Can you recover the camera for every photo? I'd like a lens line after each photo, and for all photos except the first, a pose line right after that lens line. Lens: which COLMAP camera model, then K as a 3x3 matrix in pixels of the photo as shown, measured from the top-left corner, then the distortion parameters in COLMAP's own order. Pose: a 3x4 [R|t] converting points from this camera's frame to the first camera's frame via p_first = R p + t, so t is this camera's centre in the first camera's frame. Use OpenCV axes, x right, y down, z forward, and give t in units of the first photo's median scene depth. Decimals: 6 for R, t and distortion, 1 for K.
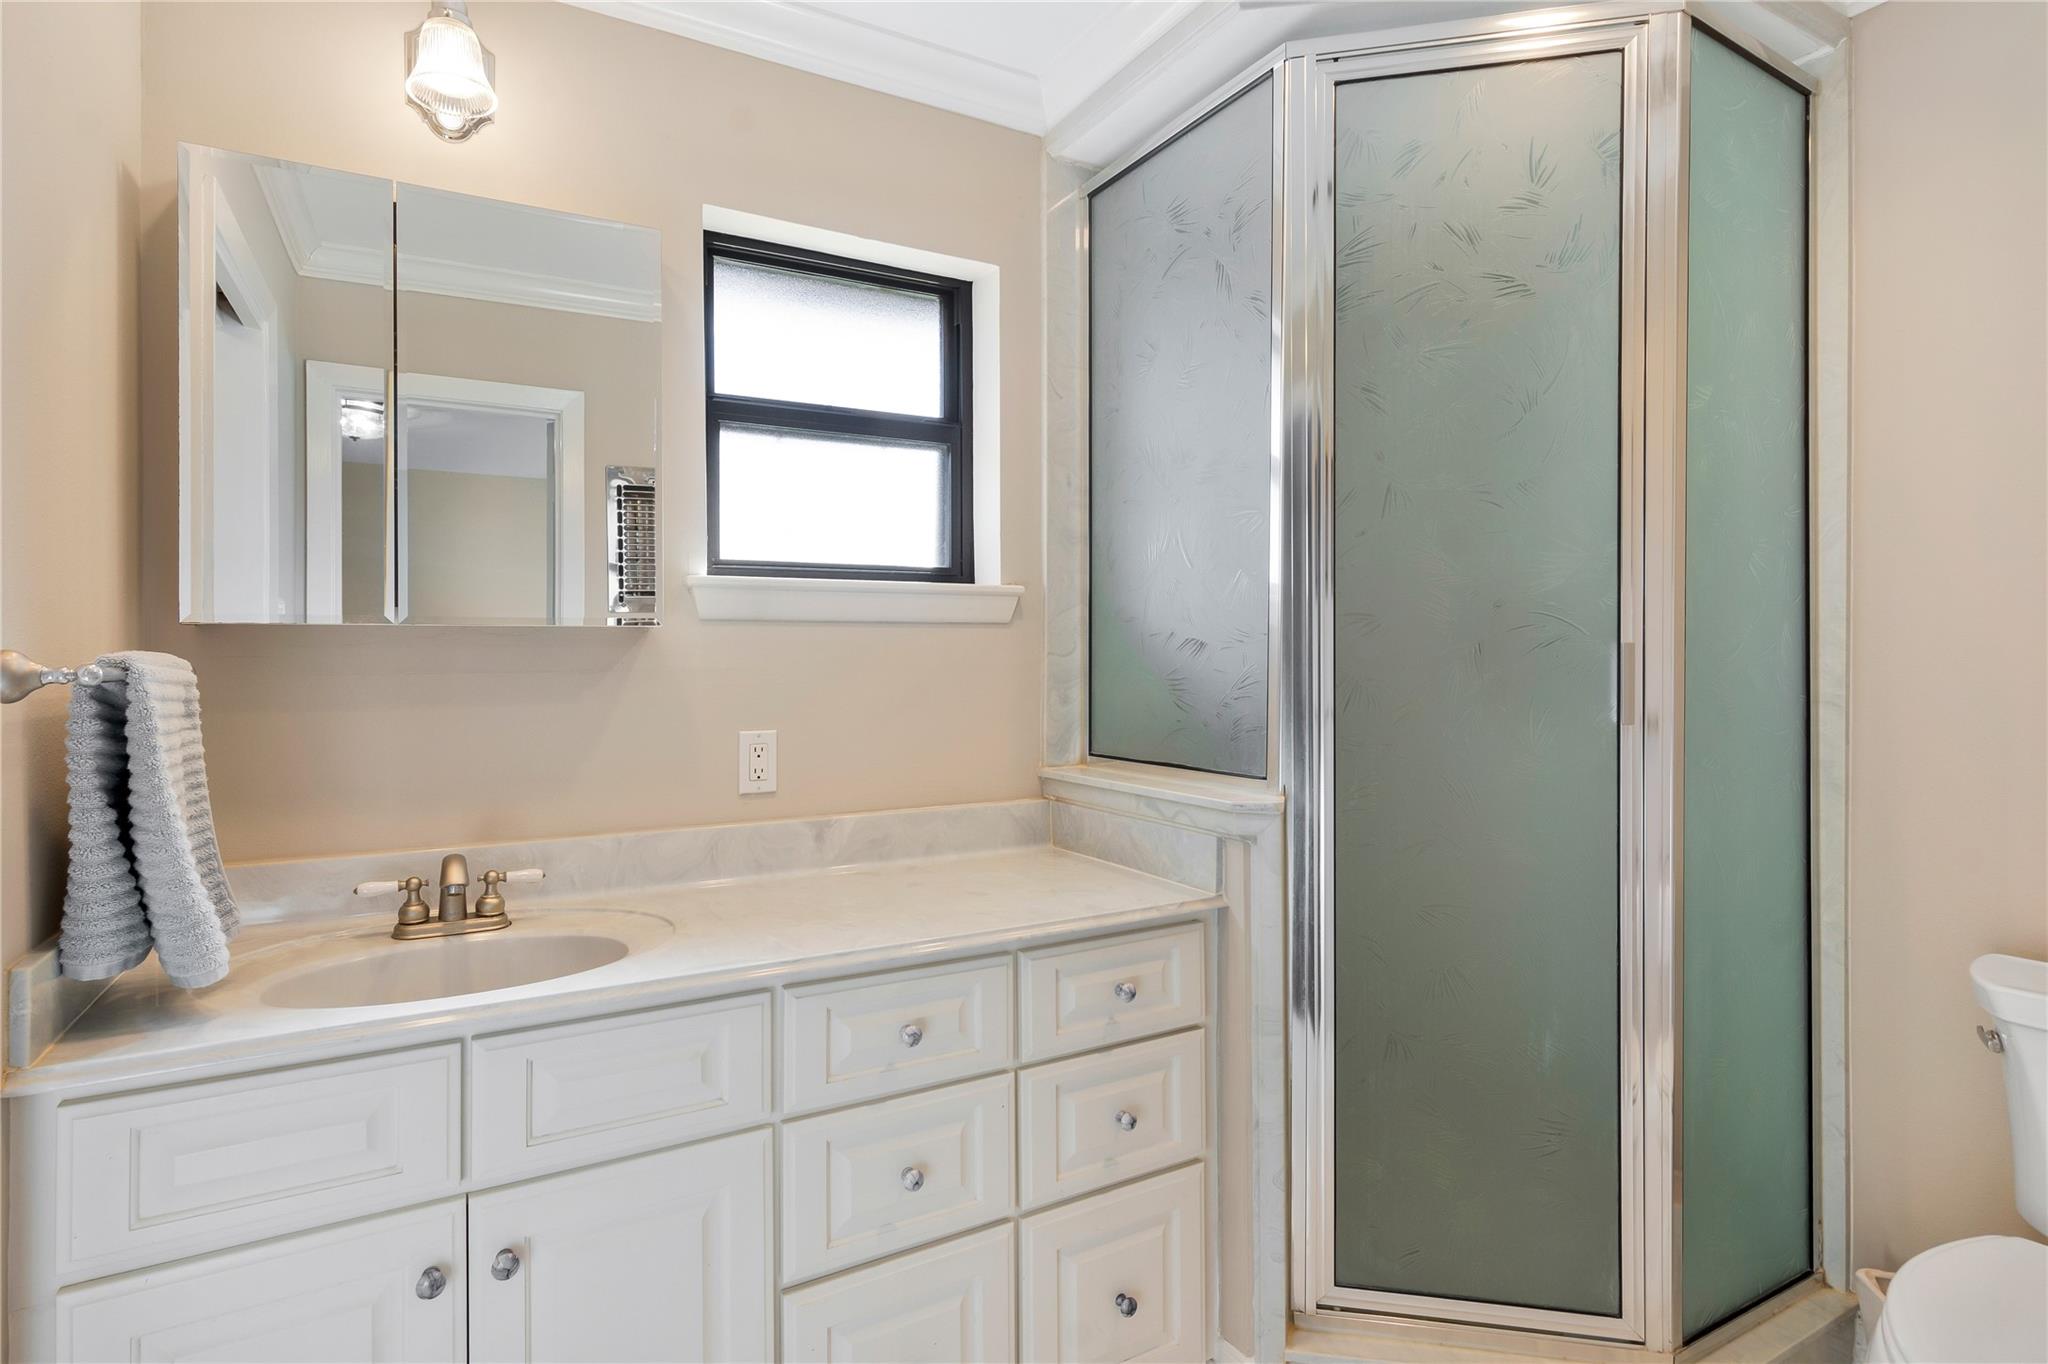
lens RADIAL K [[1037.4, 0, 1013.0], [0, 1037.4, 658.7], [0, 0, 1]] dist [-0.001117, -0.000700]
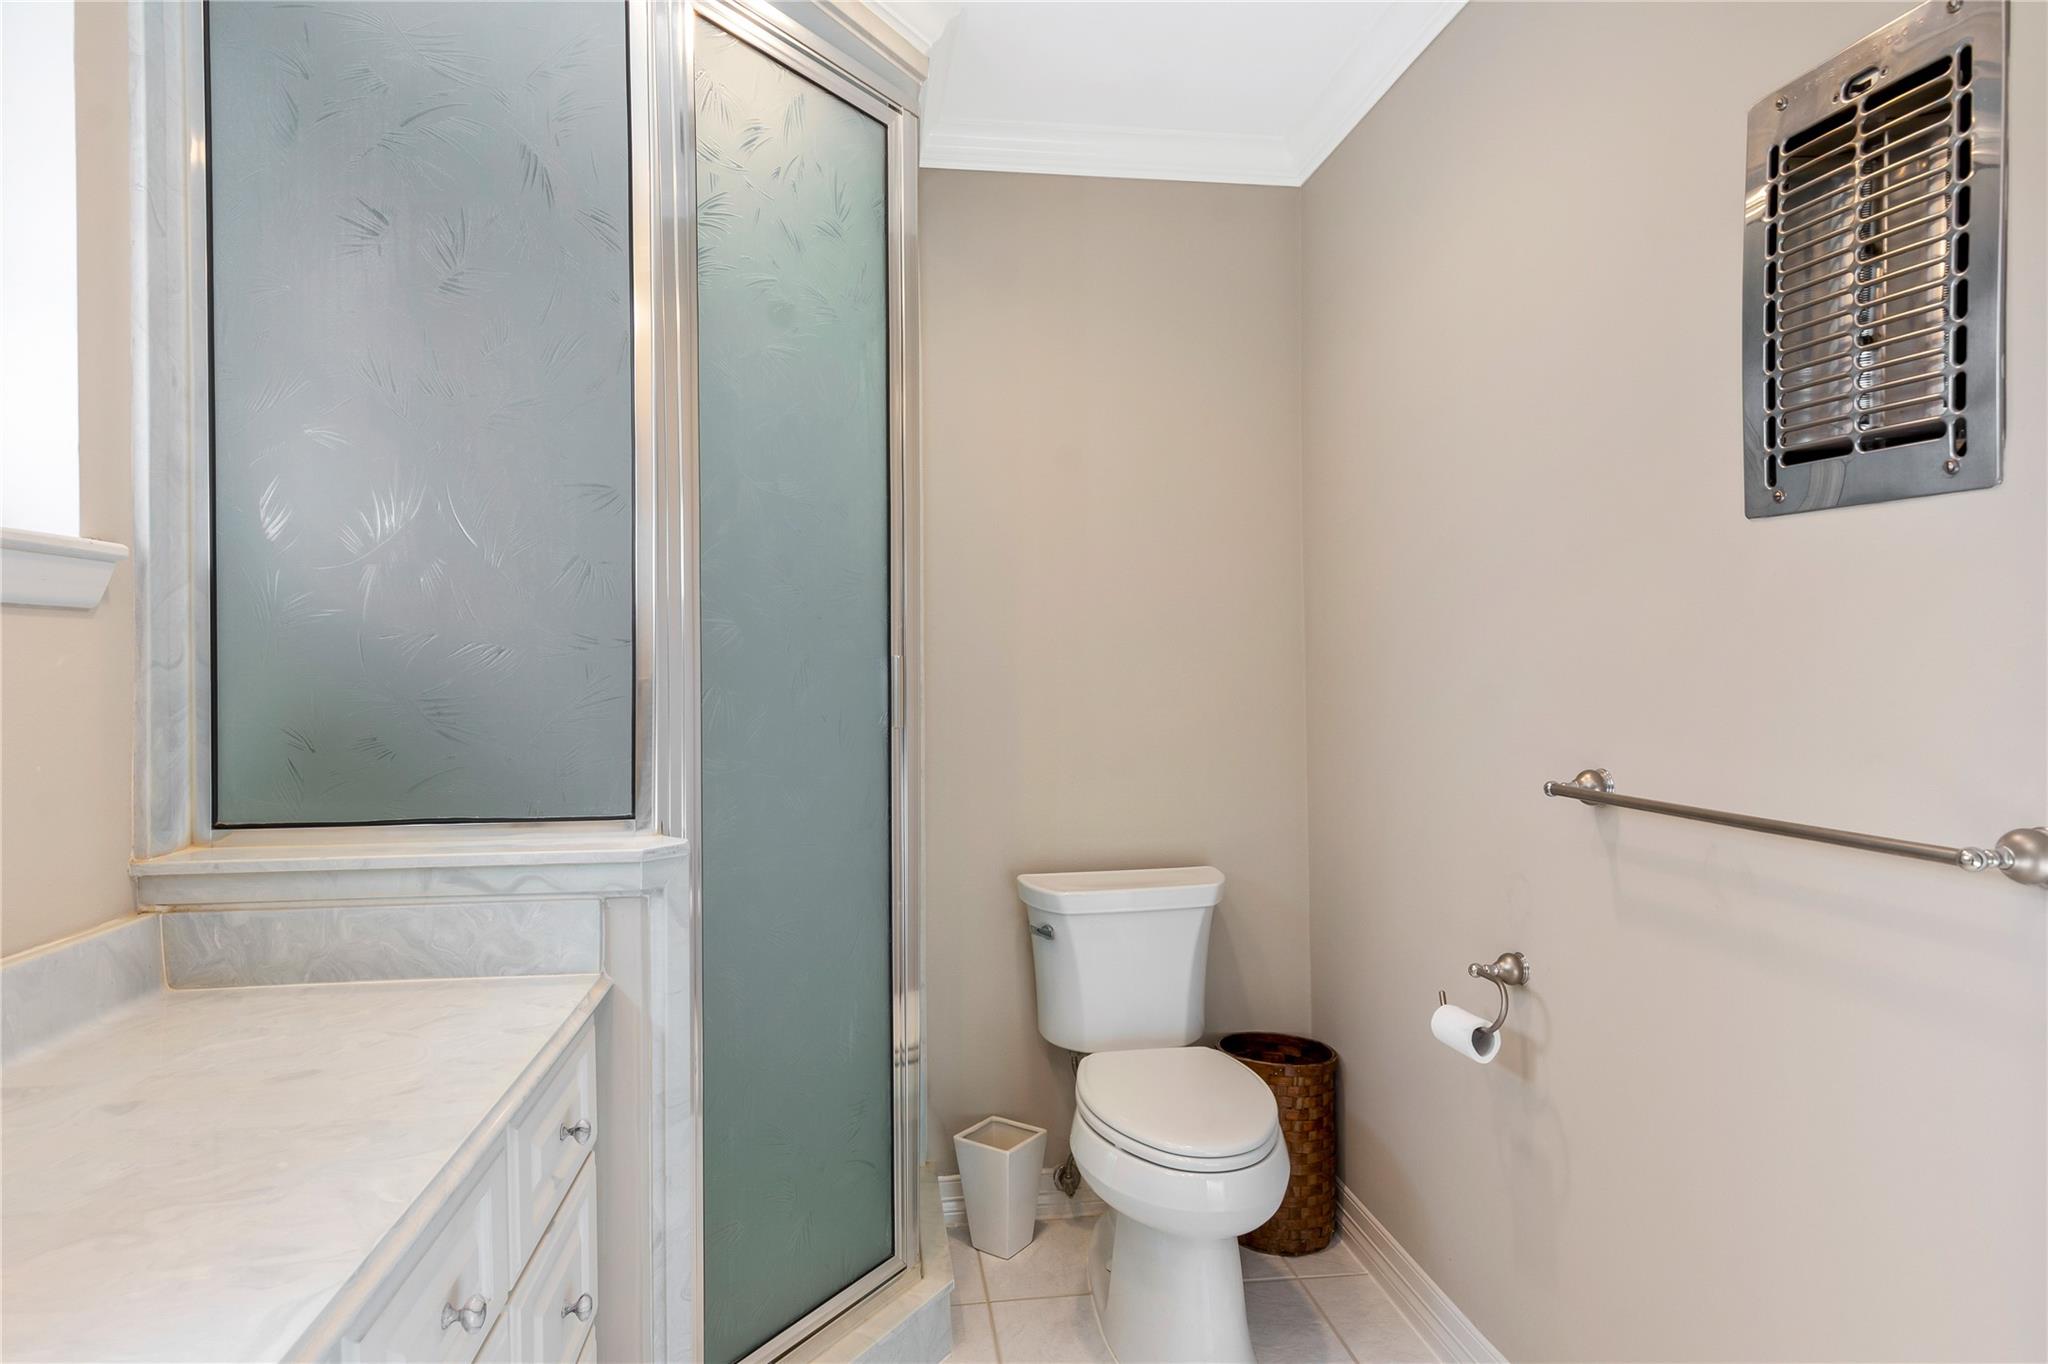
lens RADIAL K [[1165.6, 0, 1013.6], [0, 1165.6, 677.4], [0, 0, 1]] dist [0.001942, -0.000685]
pose [[0.366134, -0.005141, 0.930548, -0.410505], [0.003568, 0.999985, 0.004120, 0.002184], [-0.930555, 0.001812, 0.366147, 0.317356]]
